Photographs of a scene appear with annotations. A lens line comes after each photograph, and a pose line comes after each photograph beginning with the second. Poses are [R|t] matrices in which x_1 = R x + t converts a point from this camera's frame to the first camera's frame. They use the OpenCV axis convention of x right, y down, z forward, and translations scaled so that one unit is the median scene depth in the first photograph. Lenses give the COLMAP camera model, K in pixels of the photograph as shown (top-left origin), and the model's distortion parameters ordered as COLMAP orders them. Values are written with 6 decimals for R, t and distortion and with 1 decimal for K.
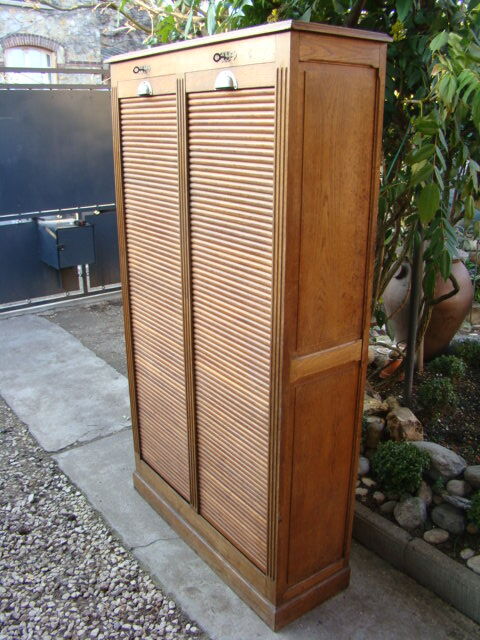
lens RADIAL K [[591.8, 0, 236.4], [0, 591.8, 324.2], [0, 0, 1]] dist [-0.131802, 0.000000]
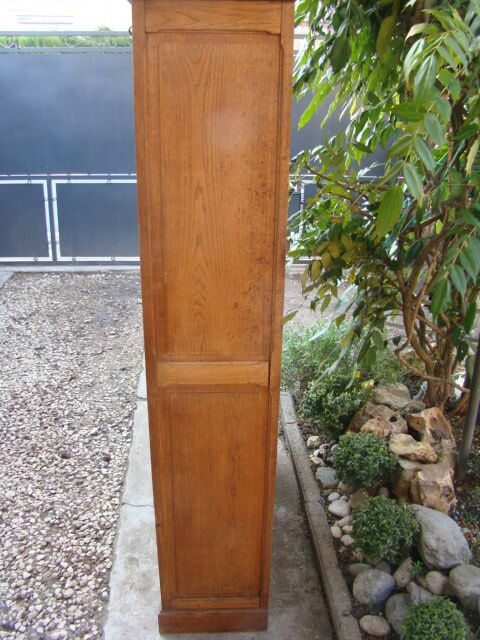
lens RADIAL K [[591.8, 0, 240.5], [0, 591.8, 322.2], [0, 0, 1]] dist [-0.131802, 0.000000]
pose [[0.836144, 0.221407, -0.501839, 0.528510], [-0.197572, 0.975071, 0.101005, -0.096388], [0.511691, 0.014694, 0.859044, 0.223628]]
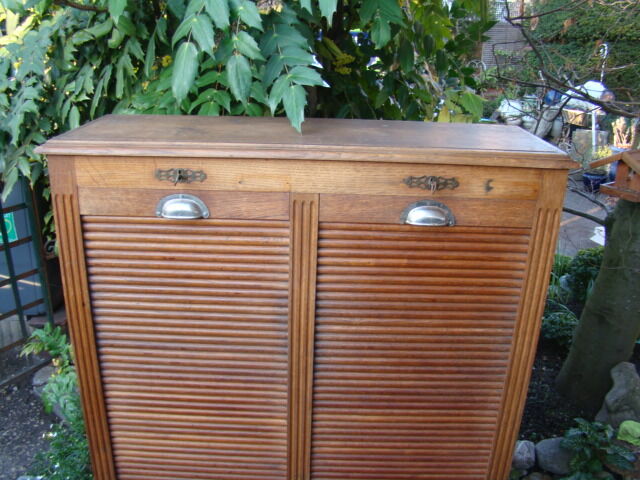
lens RADIAL K [[591.8, 0, 320.9], [0, 591.8, 240.8], [0, 0, 1]] dist [-0.131802, 0.000000]
pose [[0.600937, -0.245261, 0.760737, -0.439306], [0.234786, 0.963937, 0.125305, -0.402441], [-0.764035, 0.103310, 0.636849, 0.396868]]
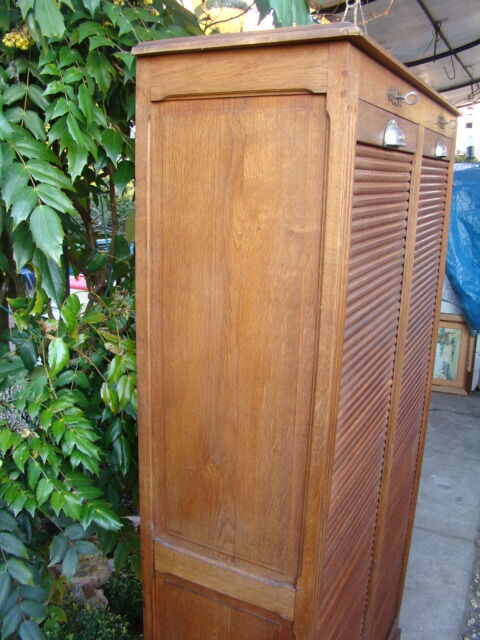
lens RADIAL K [[591.8, 0, 240.0], [0, 591.8, 318.5], [0, 0, 1]] dist [-0.131802, 0.000000]
pose [[-0.440500, -0.211978, 0.872367, -0.488288], [0.287498, 0.887240, 0.360763, -0.481242], [-0.850473, 0.409720, -0.329886, 1.326410]]
